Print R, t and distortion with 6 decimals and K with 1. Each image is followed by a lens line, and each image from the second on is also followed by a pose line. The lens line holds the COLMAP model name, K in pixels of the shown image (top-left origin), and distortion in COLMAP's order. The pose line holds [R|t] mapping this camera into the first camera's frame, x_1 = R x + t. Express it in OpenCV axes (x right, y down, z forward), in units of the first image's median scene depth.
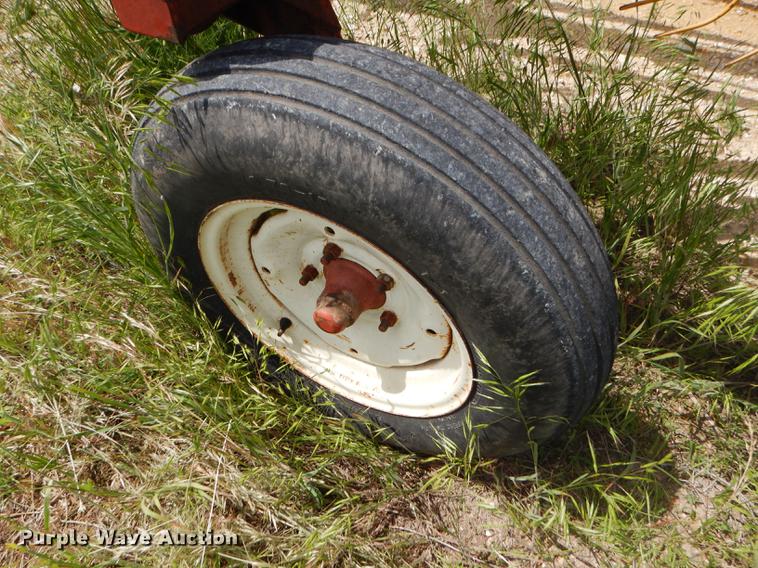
lens RADIAL K [[540.8, 0, 379.0], [0, 540.8, 284.0], [0, 0, 1]] dist [0.004061, -0.002934]
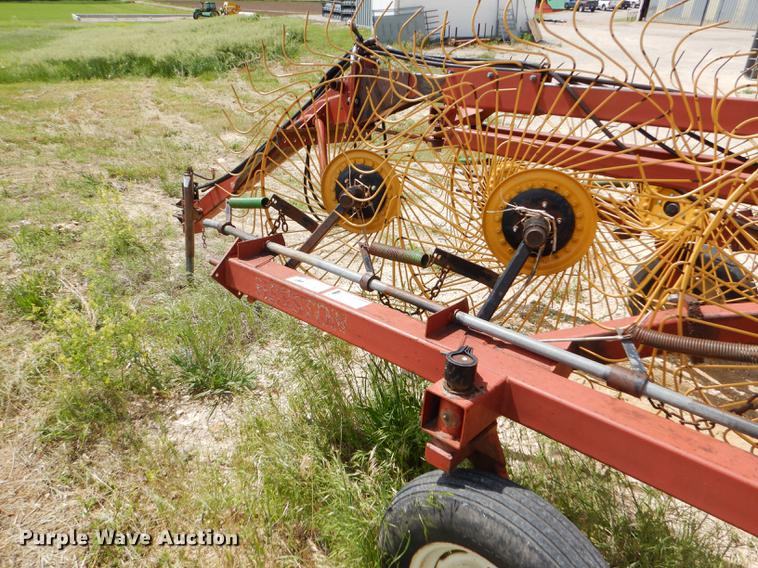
lens RADIAL K [[540.8, 0, 379.0], [0, 540.8, 284.0], [0, 0, 1]] dist [0.004061, -0.002934]
pose [[0.965521, 0.152726, -0.210816, -0.299411], [-0.240895, 0.831154, -0.501151, 0.158976], [0.098681, 0.534657, 0.839288, -1.658780]]
